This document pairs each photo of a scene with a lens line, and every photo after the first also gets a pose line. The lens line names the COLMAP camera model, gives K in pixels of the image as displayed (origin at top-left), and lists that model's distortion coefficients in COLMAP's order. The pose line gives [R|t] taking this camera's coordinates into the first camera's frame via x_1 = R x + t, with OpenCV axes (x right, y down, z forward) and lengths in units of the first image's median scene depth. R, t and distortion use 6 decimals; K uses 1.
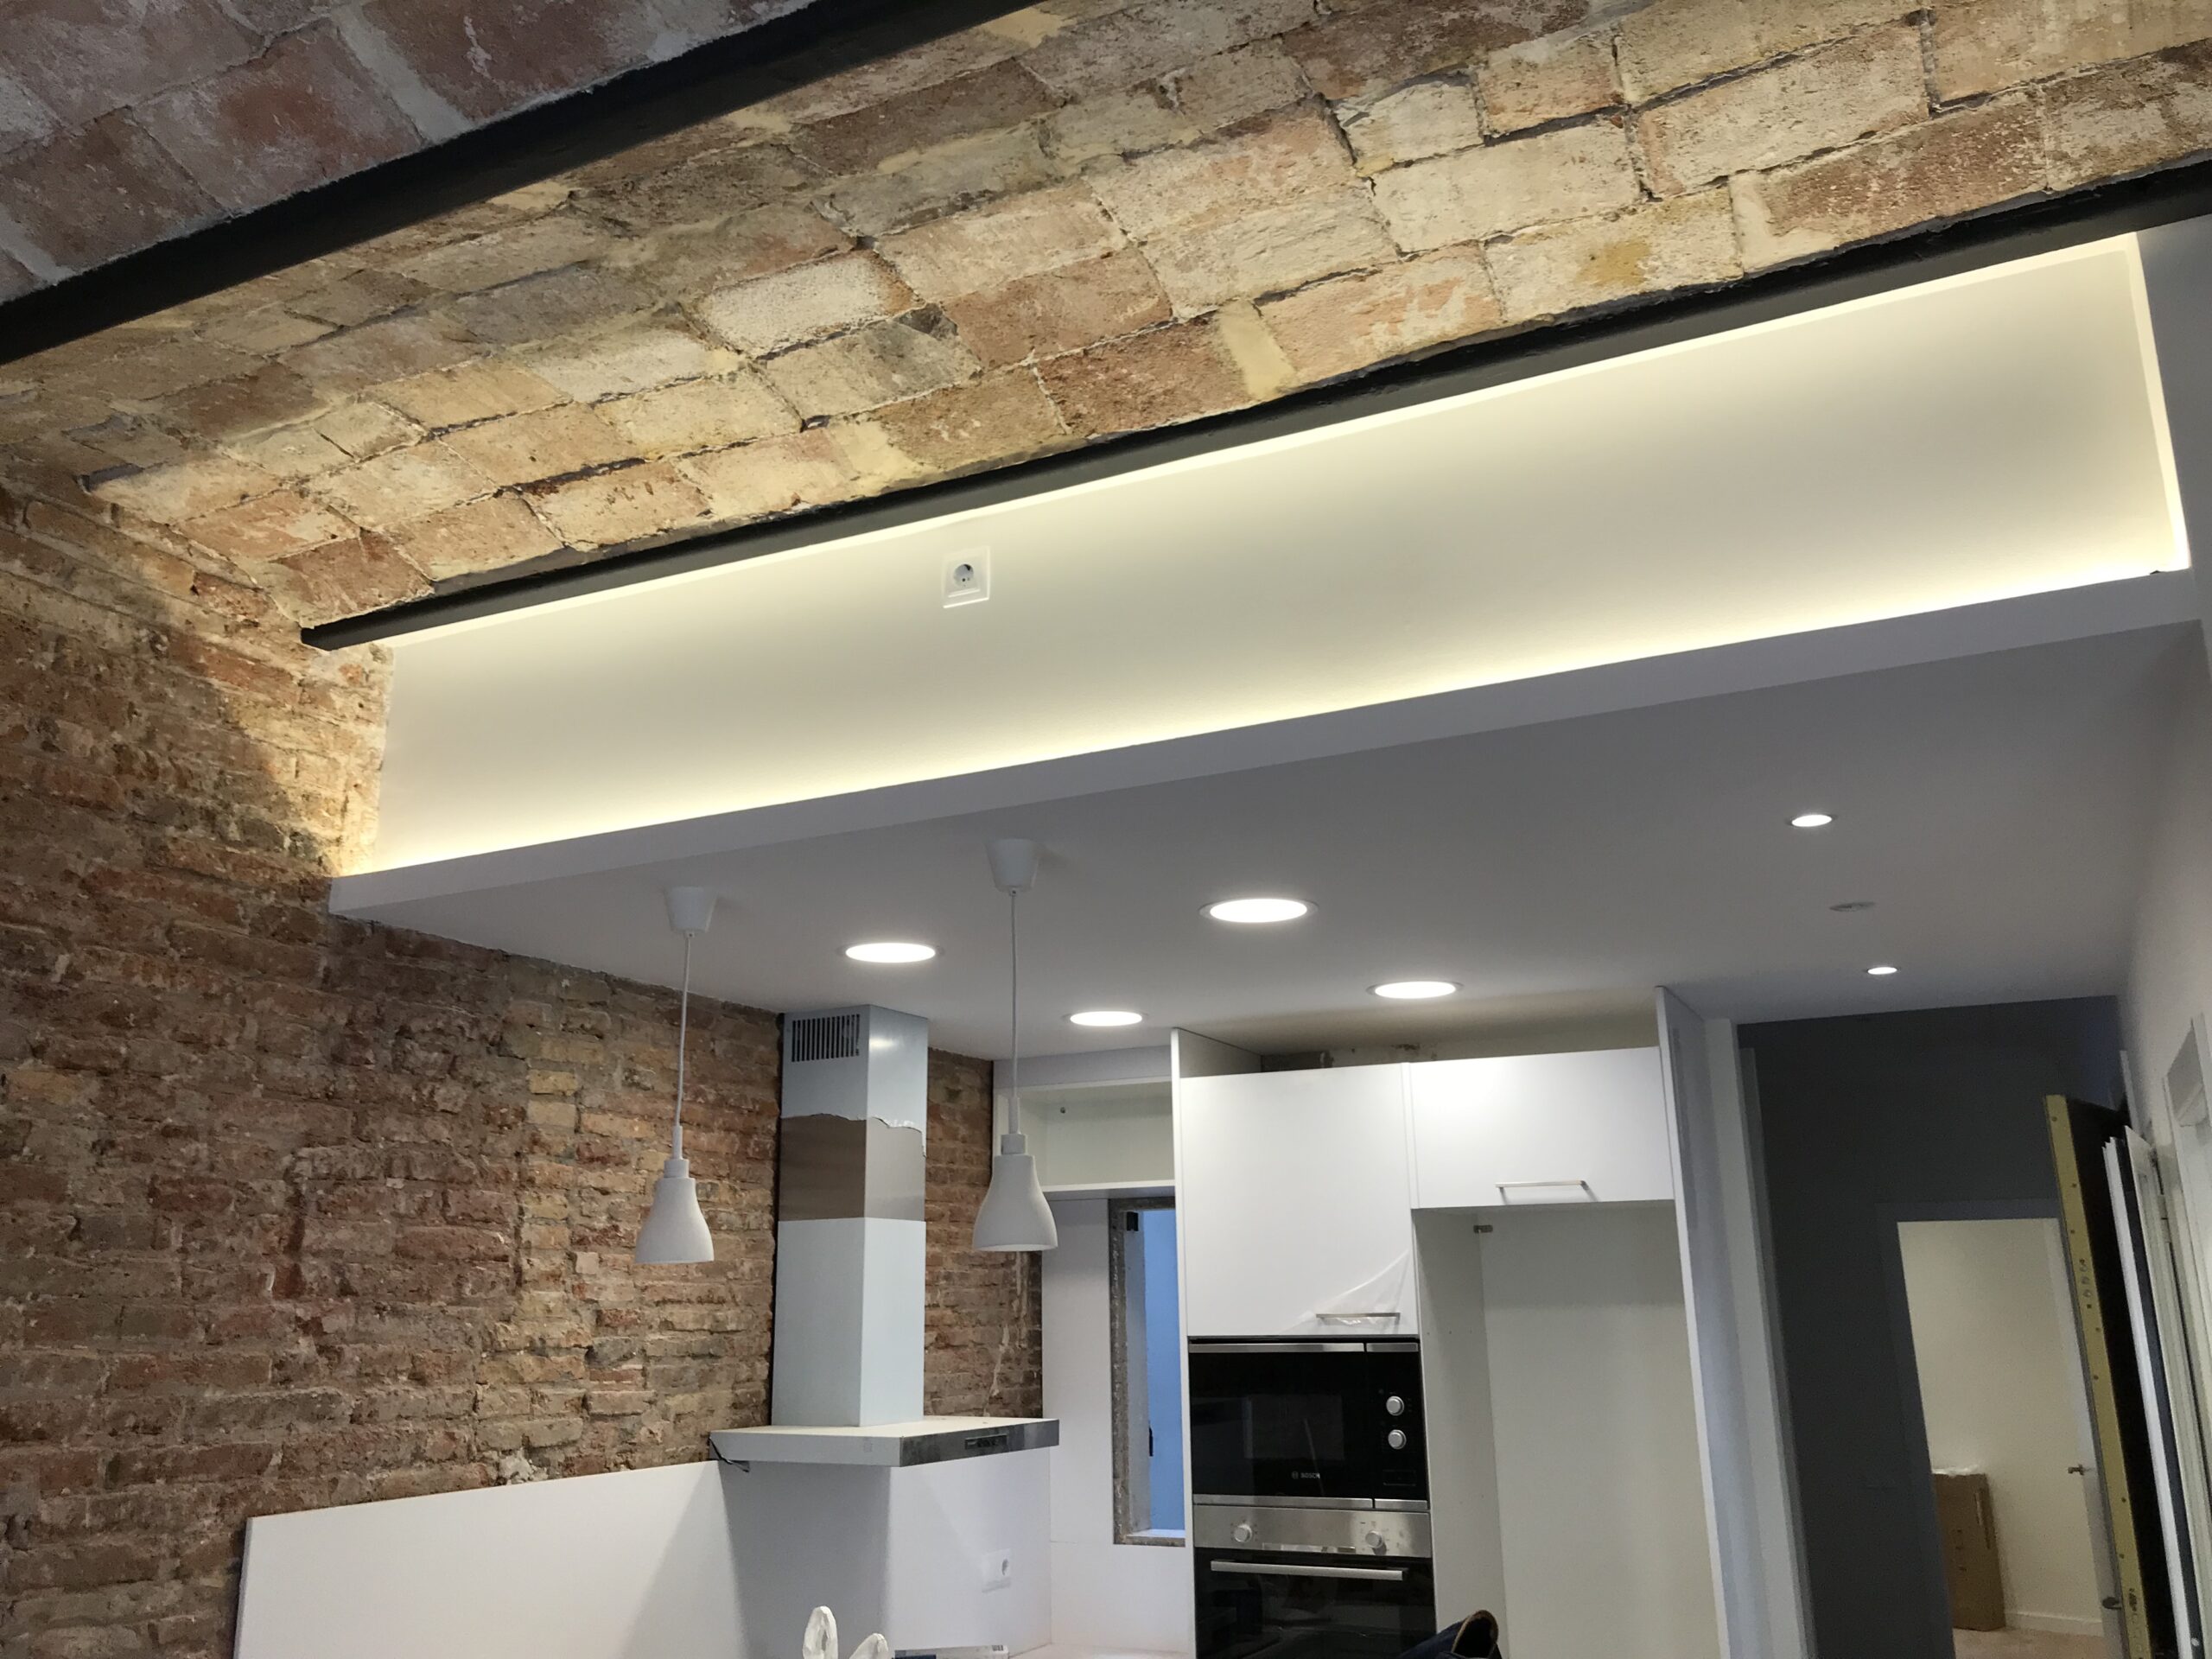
lens RADIAL K [[1817.5, 0, 1095.1], [0, 1817.5, 828.5], [0, 0, 1]] dist [0.012145, 0.002599]
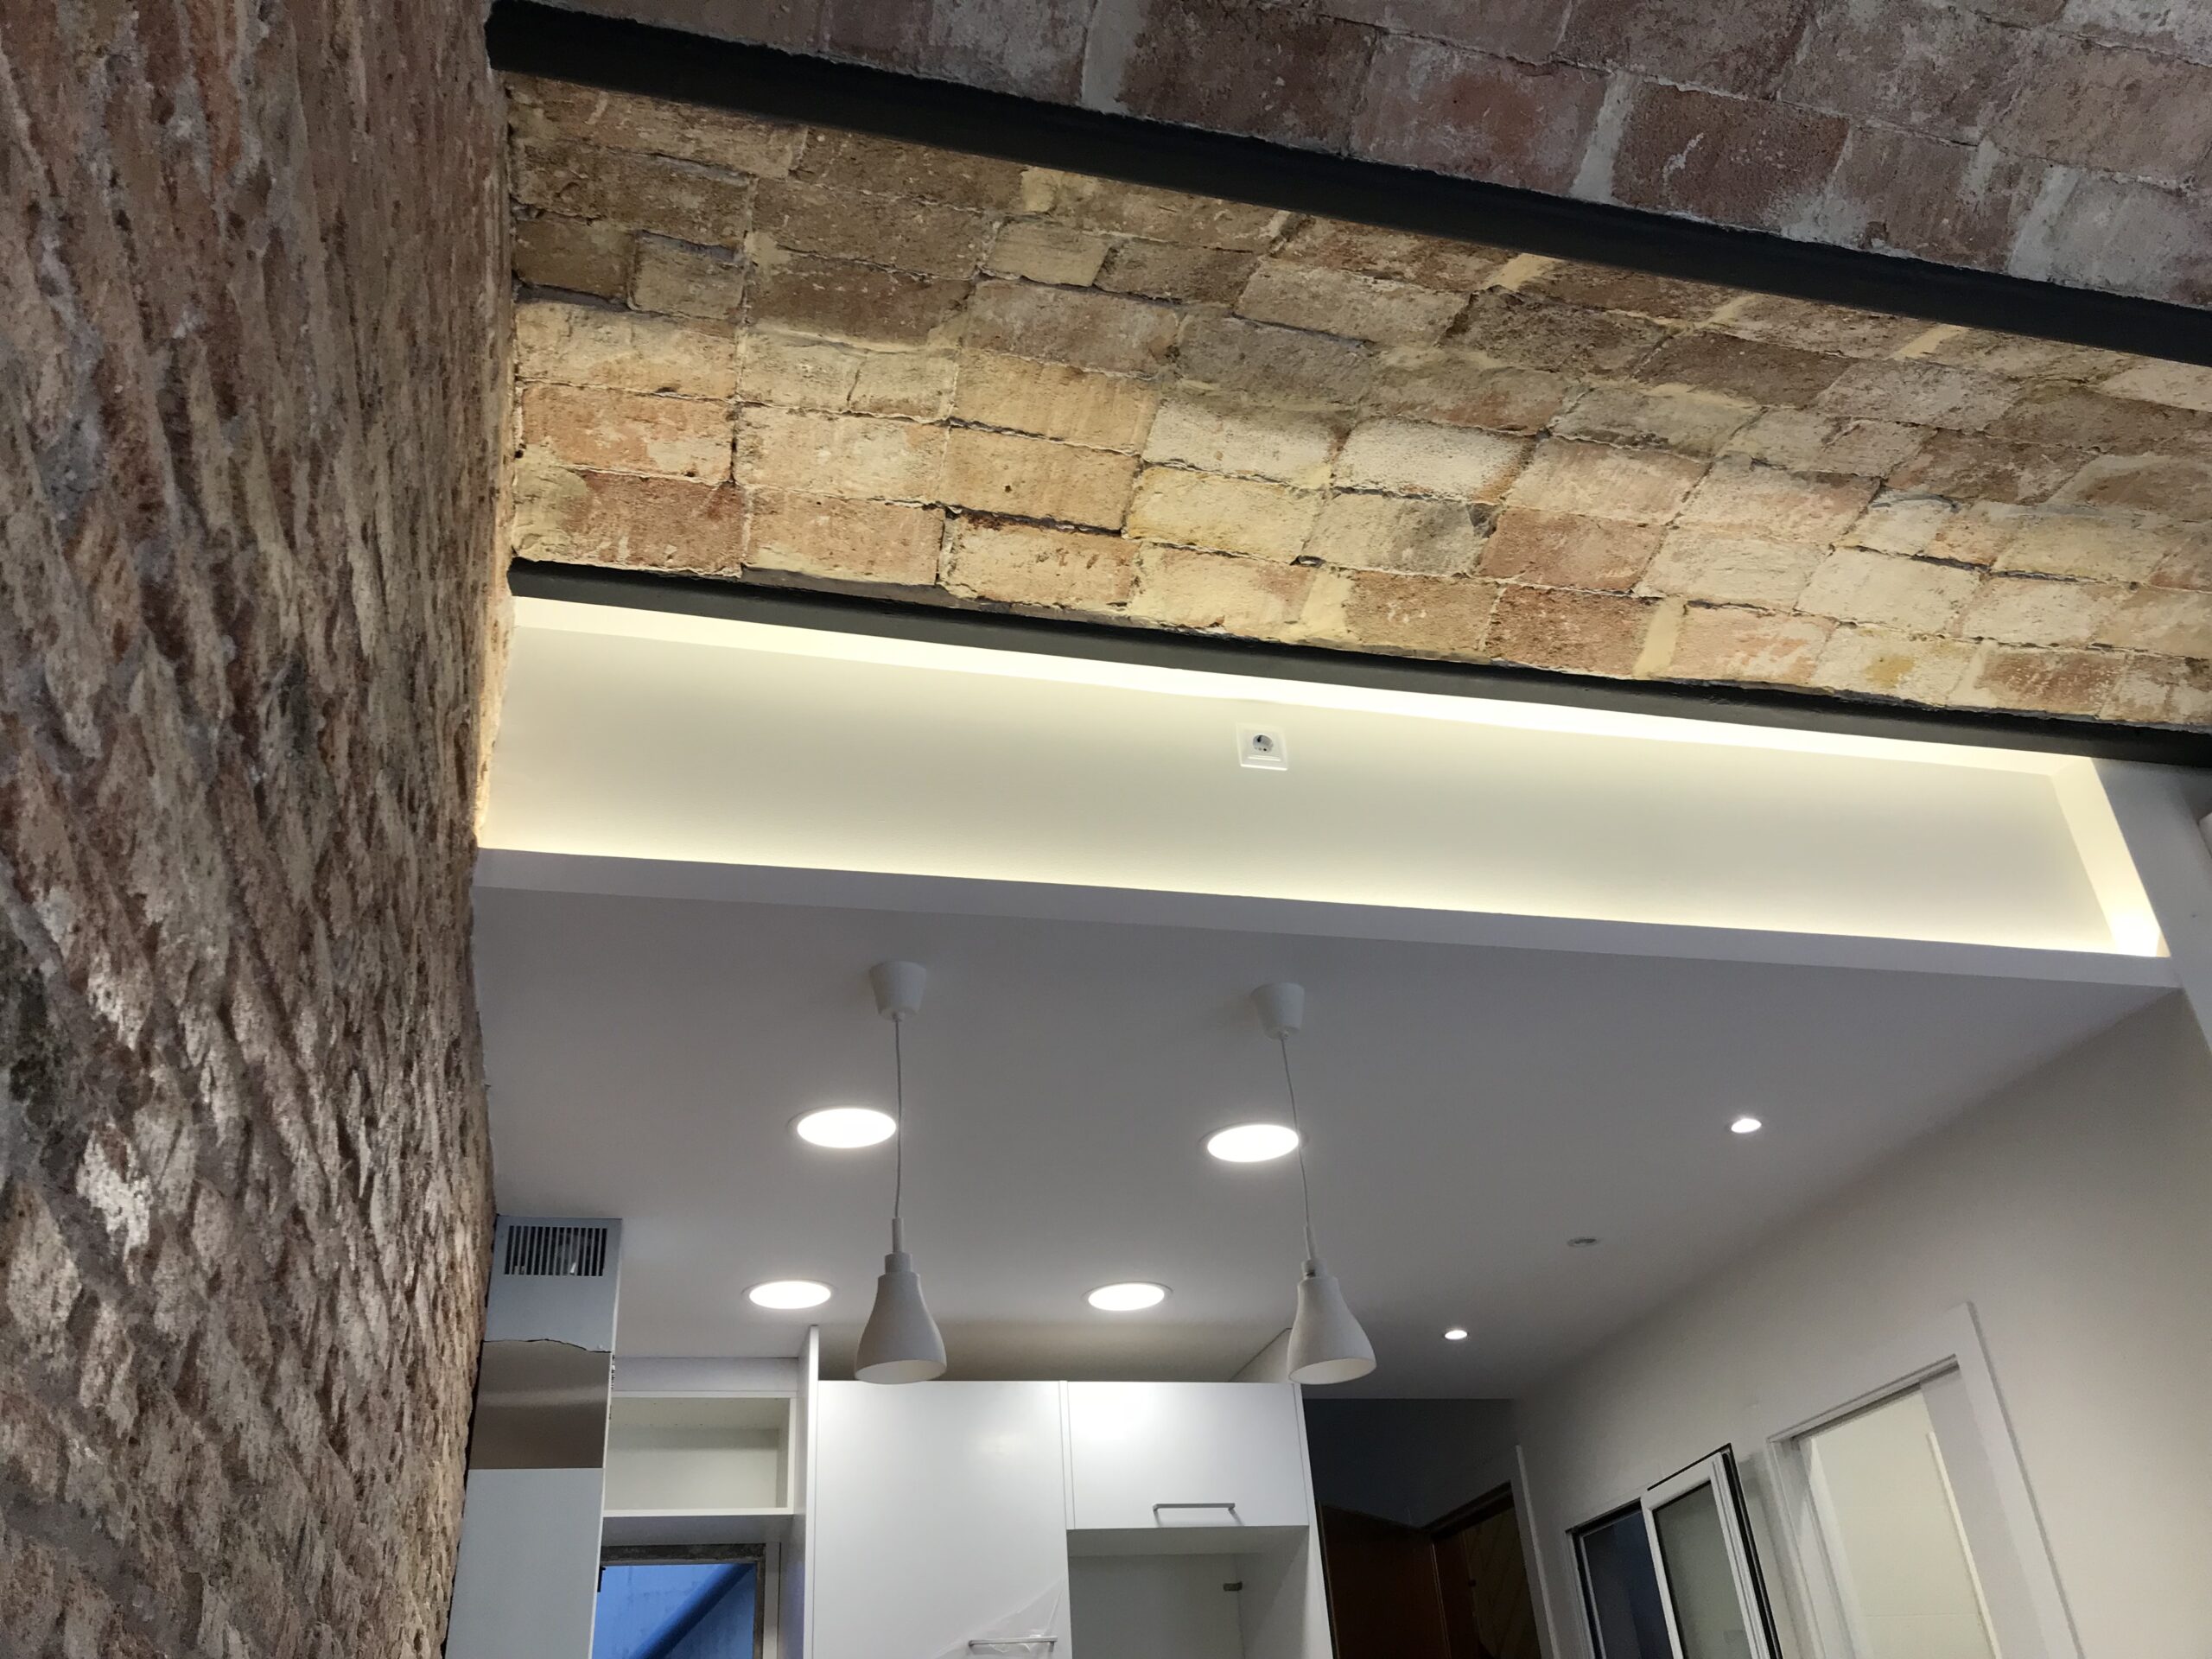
lens RADIAL K [[1814.5, 0, 1093.5], [0, 1814.5, 836.4], [0, 0, 1]] dist [0.079560, -0.190717]
pose [[0.760776, 0.307490, 0.571551, -0.725360], [-0.117728, 0.931416, -0.344390, 0.287318], [-0.638248, 0.194716, 0.744799, 0.249060]]
